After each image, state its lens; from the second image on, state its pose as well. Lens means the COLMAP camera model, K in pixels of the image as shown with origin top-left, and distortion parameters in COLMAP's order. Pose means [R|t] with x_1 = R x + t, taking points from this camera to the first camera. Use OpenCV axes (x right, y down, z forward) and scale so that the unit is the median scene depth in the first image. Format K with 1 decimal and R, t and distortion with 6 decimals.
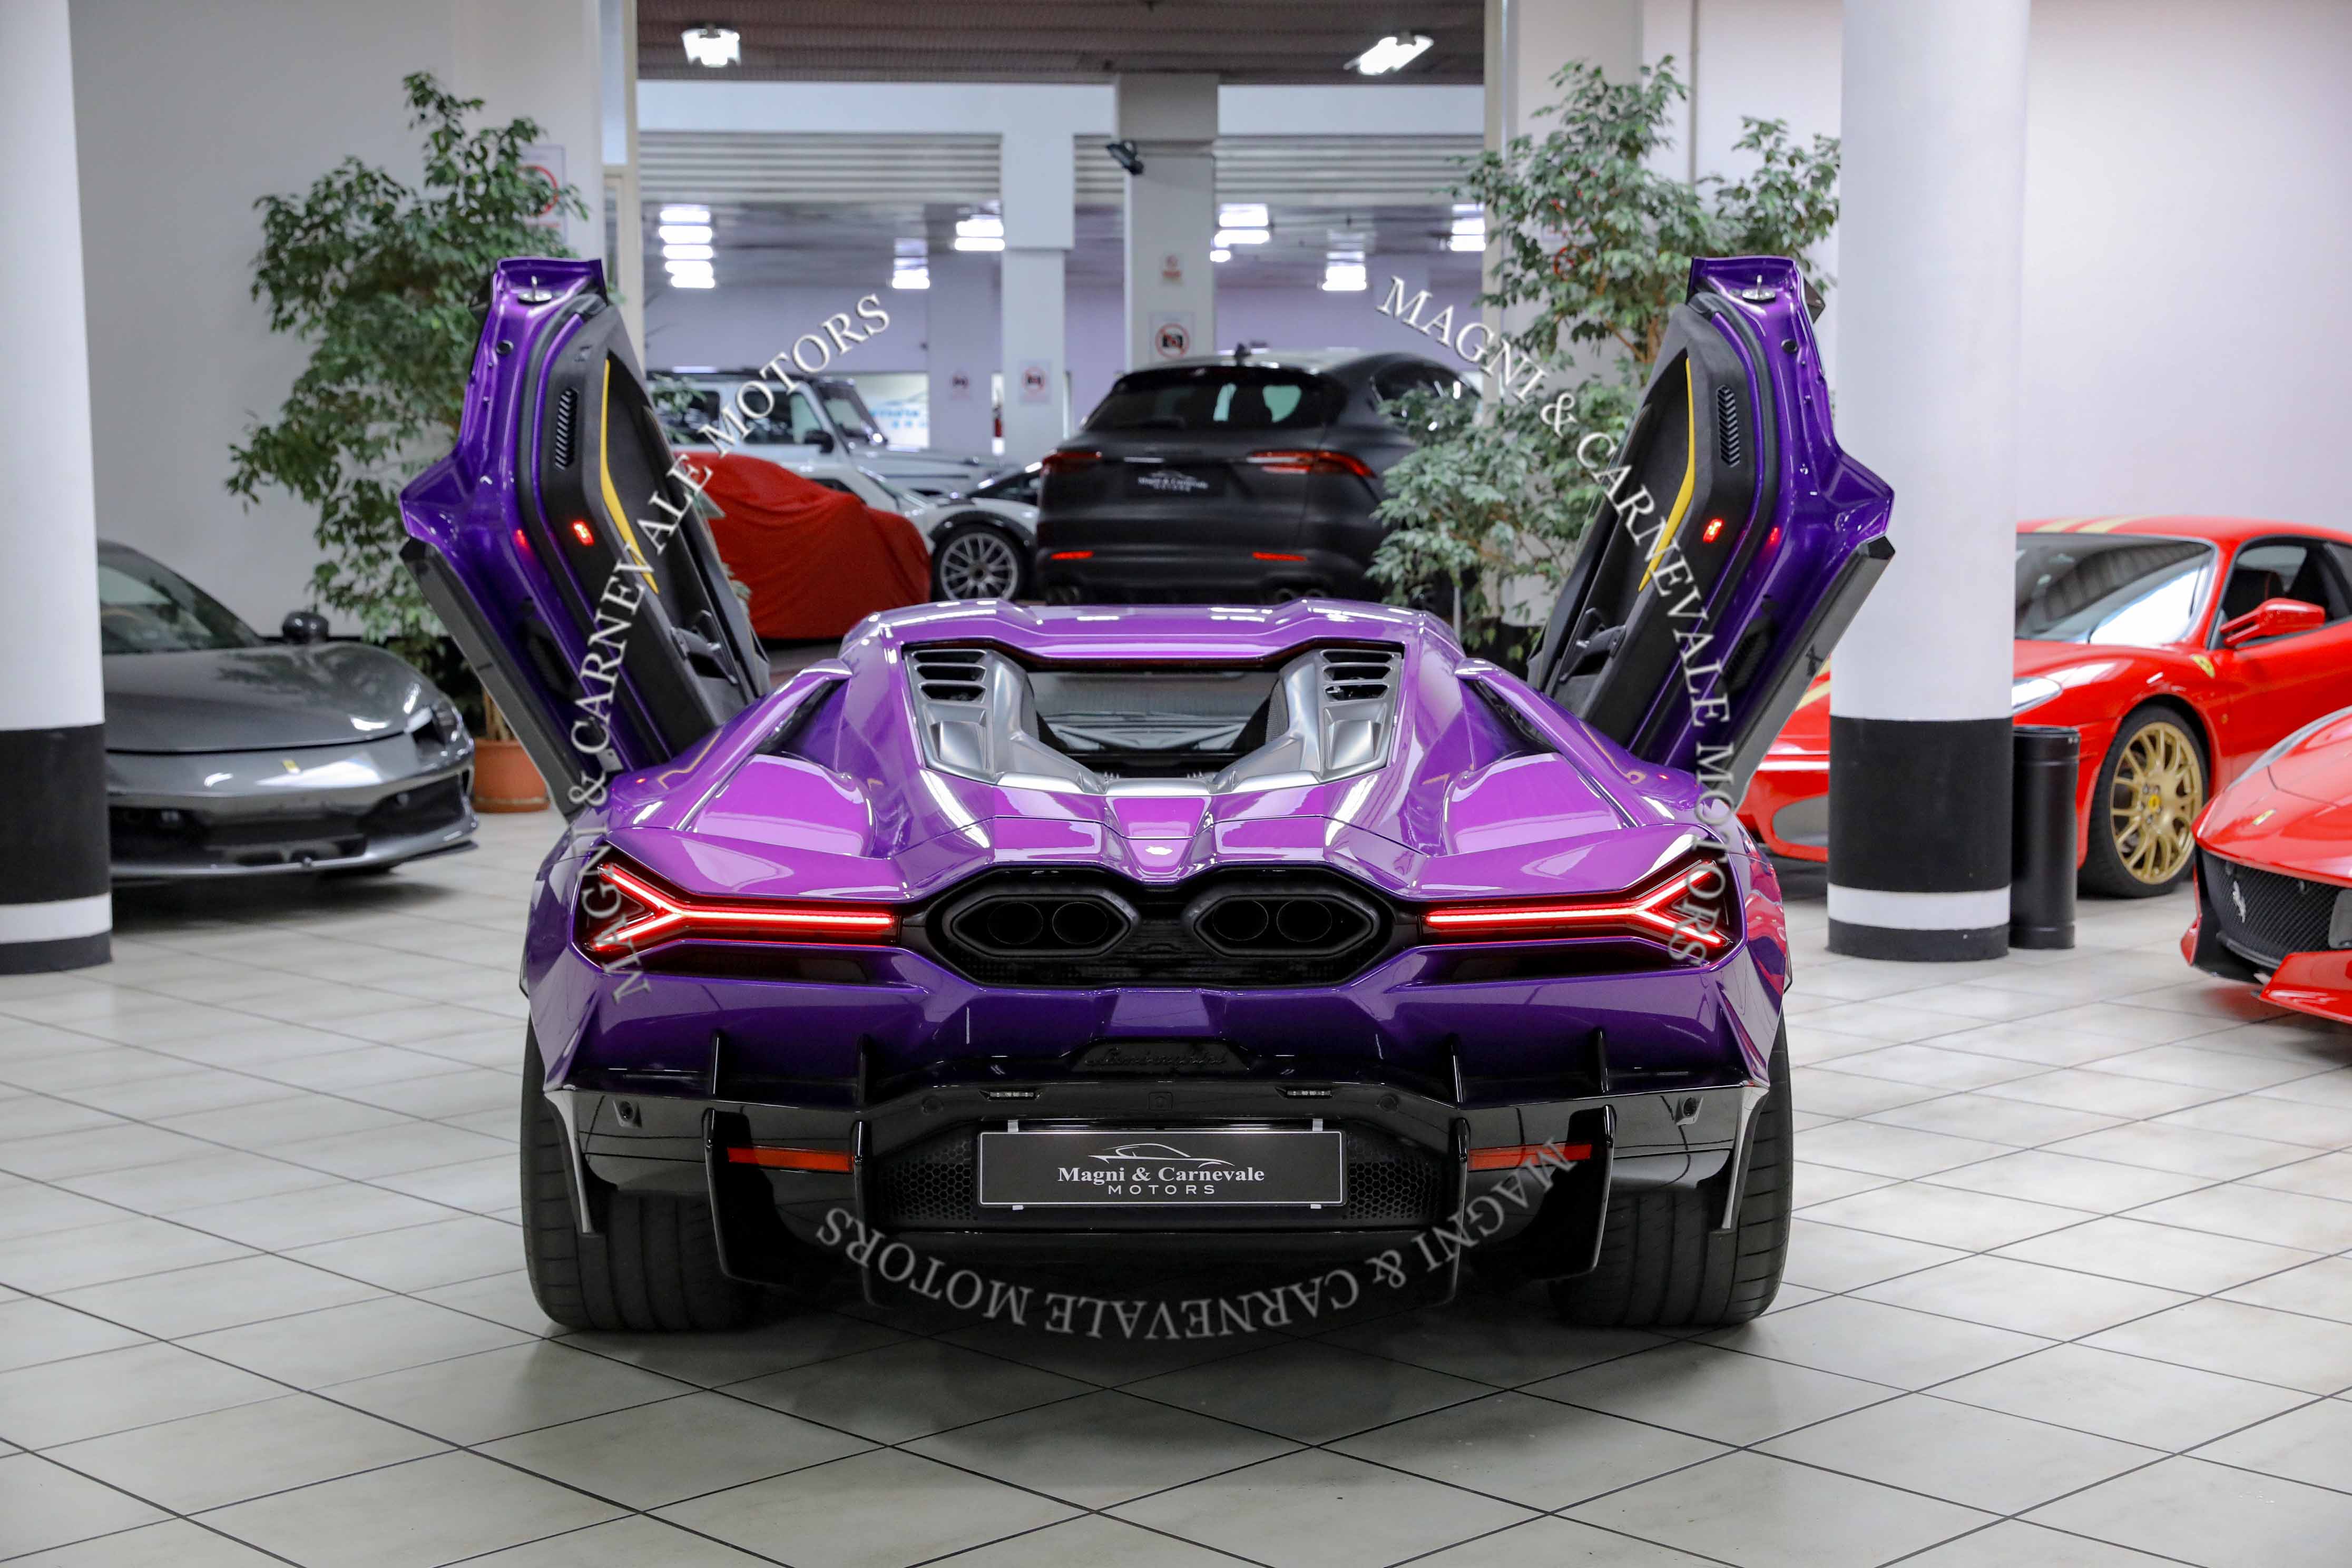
lens RADIAL K [[3448.8, 0, 1176.0], [0, 3448.8, 784.0], [0, 0, 1]] dist [0.142505, 0.034788]
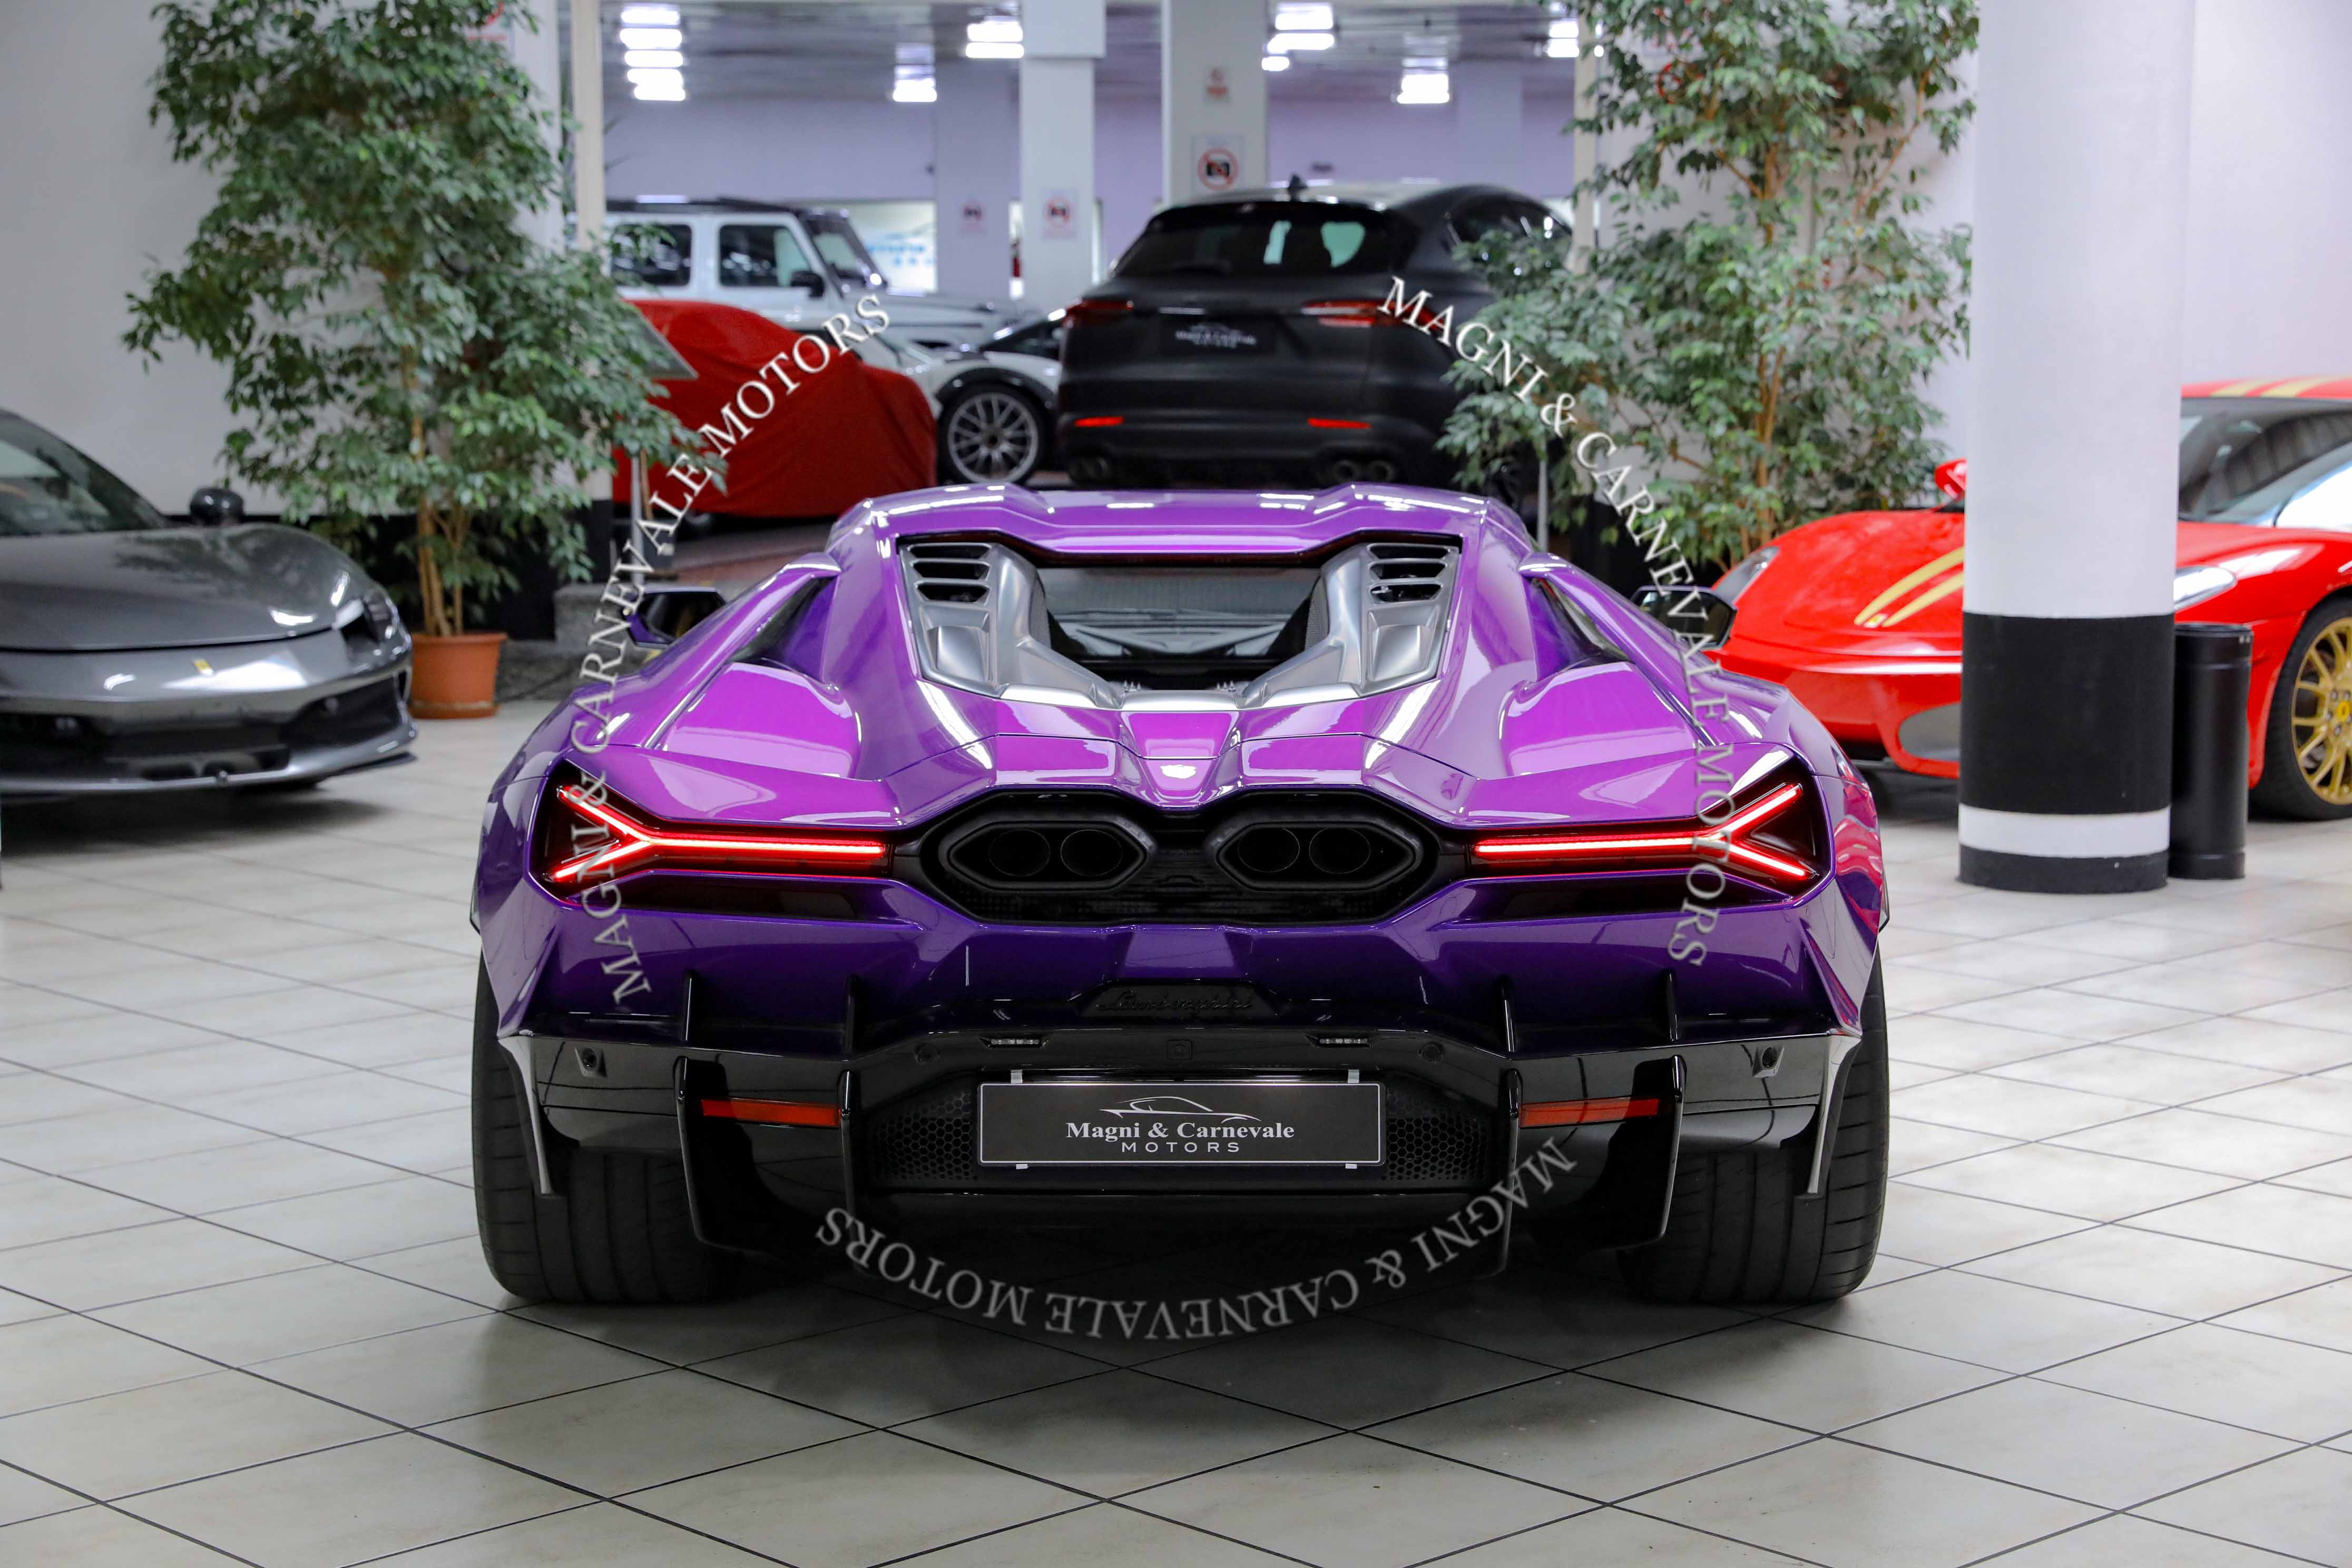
lens RADIAL K [[4046.1, 0, 1176.0], [0, 4046.1, 784.0], [0, 0, 1]] dist [0.207020, 0.088760]
pose [[0.999915, 0.001588, -0.012957, 0.002974], [-0.001257, 0.999673, 0.025537, -0.001735], [0.012993, -0.025519, 0.999590, -0.021183]]
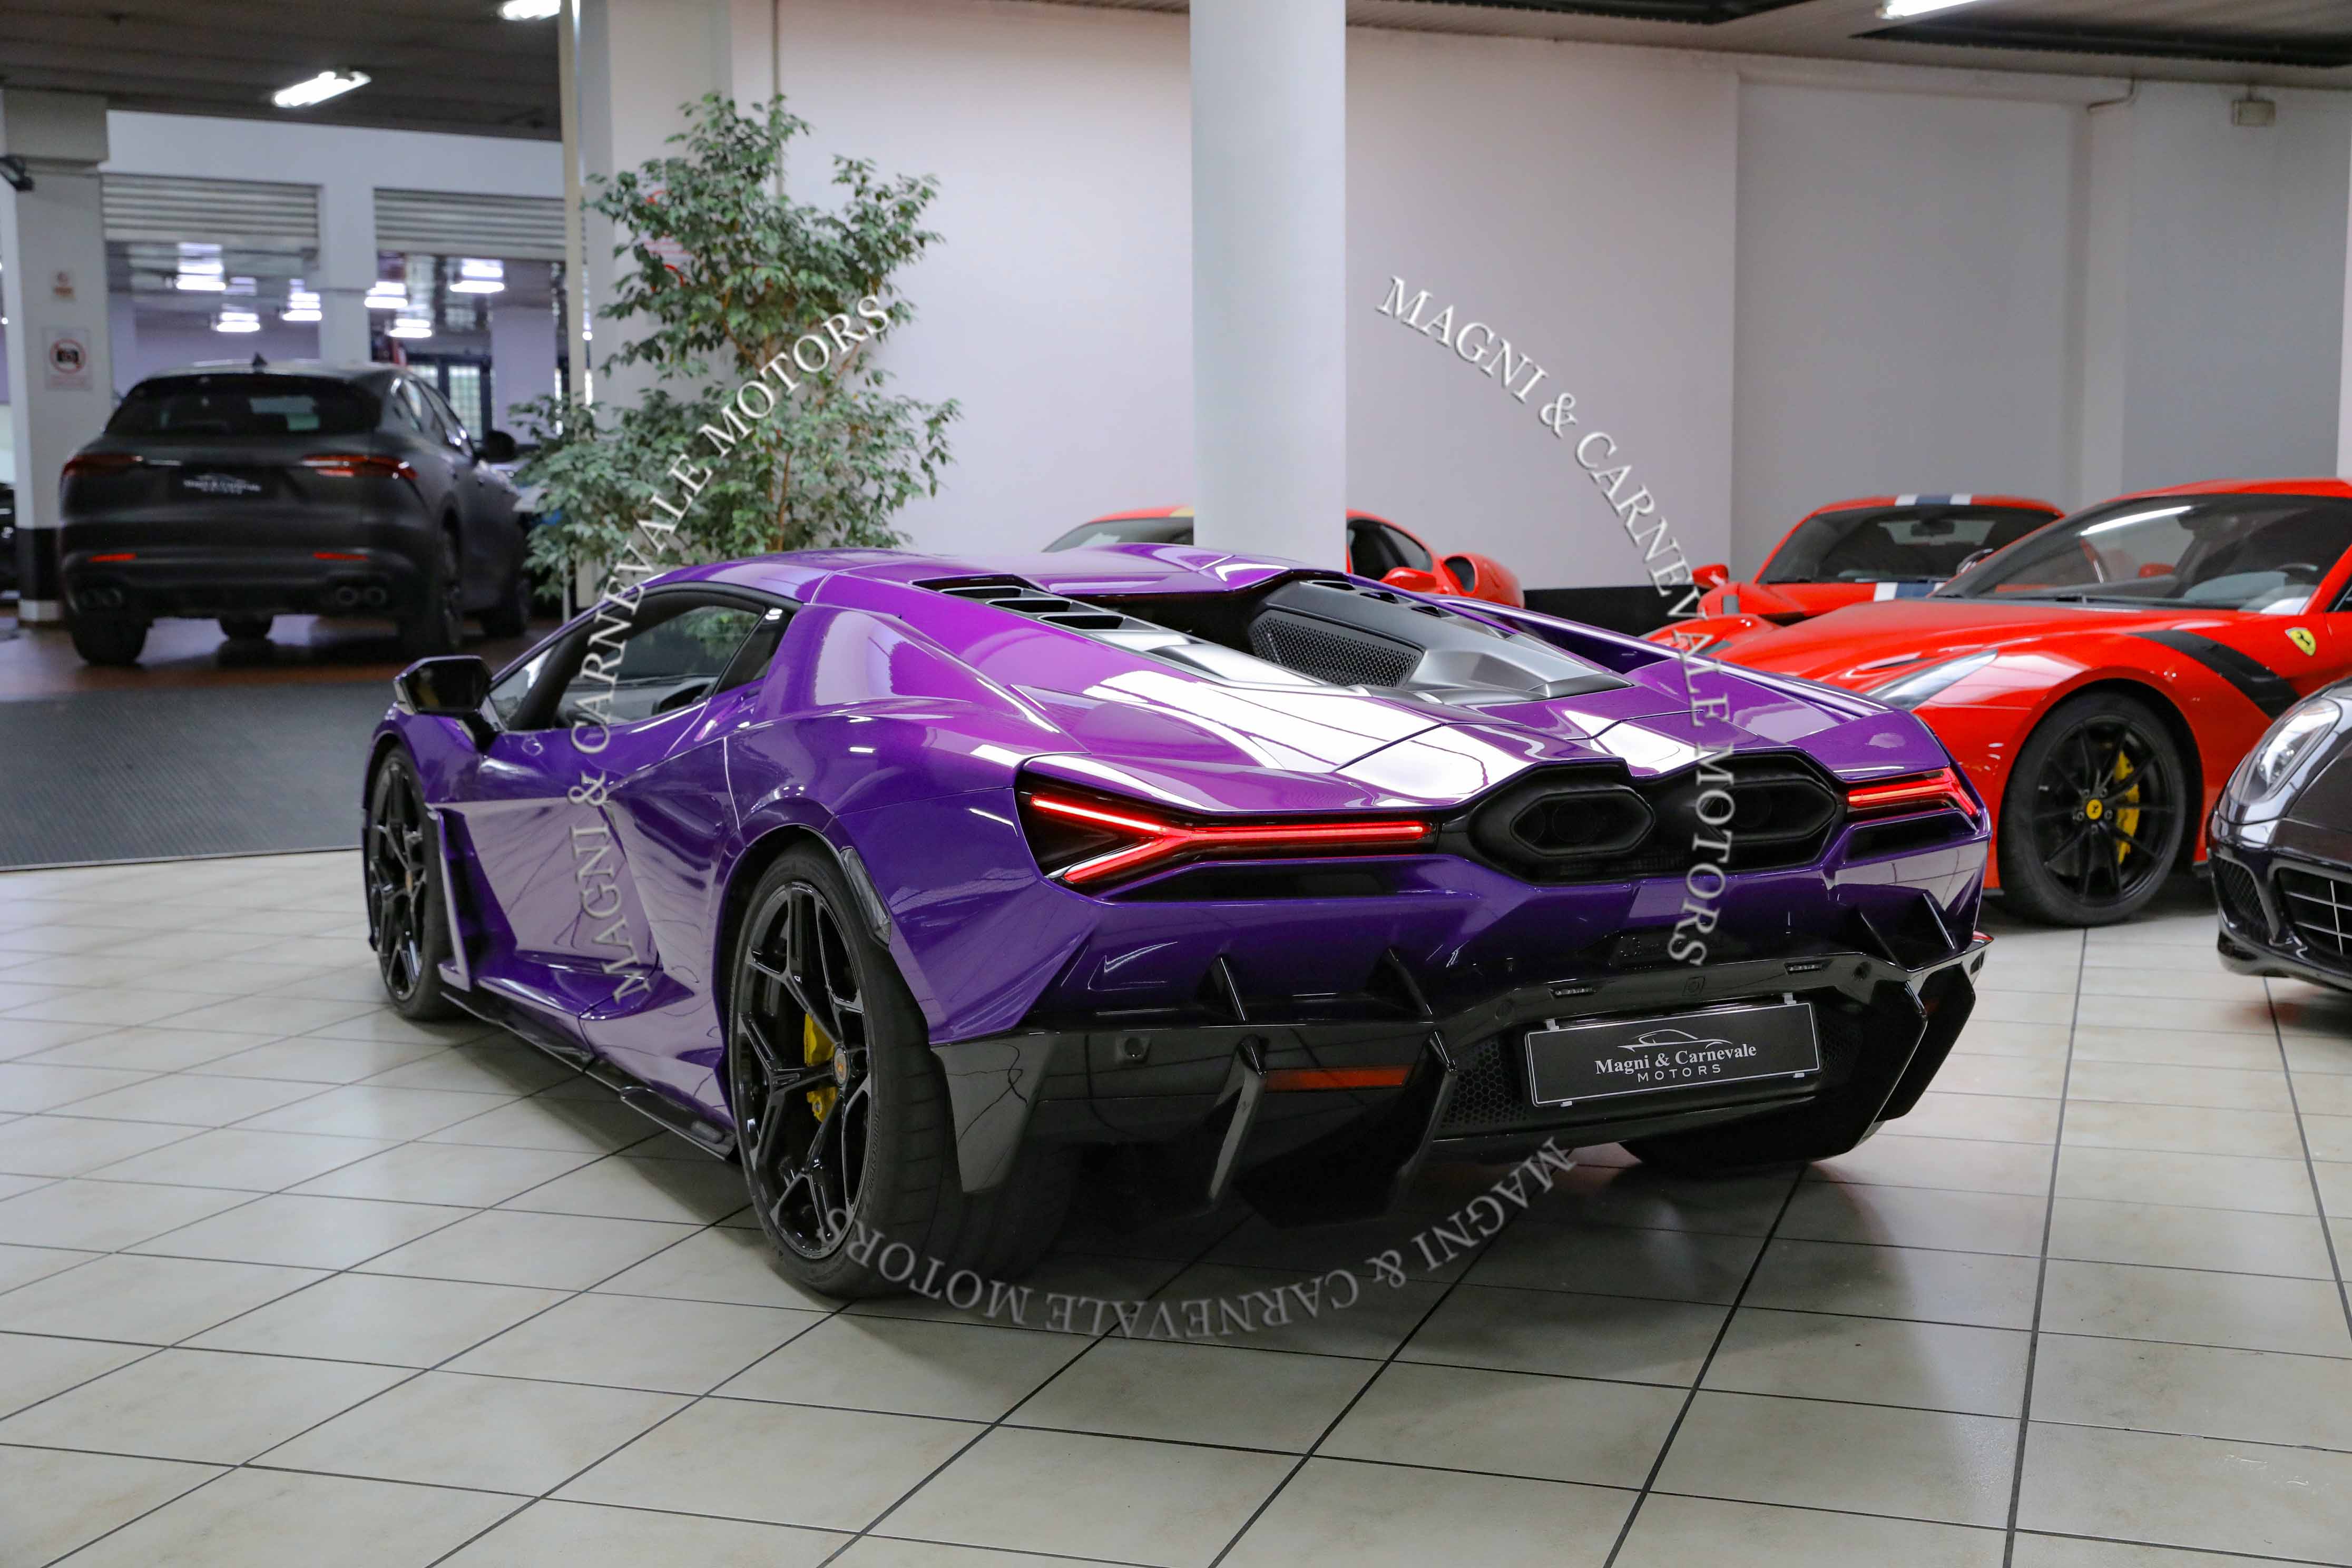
lens RADIAL K [[2953.7, 0, 1176.0], [0, 2953.7, 784.0], [0, 0, 1]] dist [0.077958, 0.018915]
pose [[0.884817, -0.049012, 0.463354, -0.196668], [0.048748, 0.998732, 0.012556, 0.004680], [-0.463382, 0.011478, 0.886084, 0.103583]]
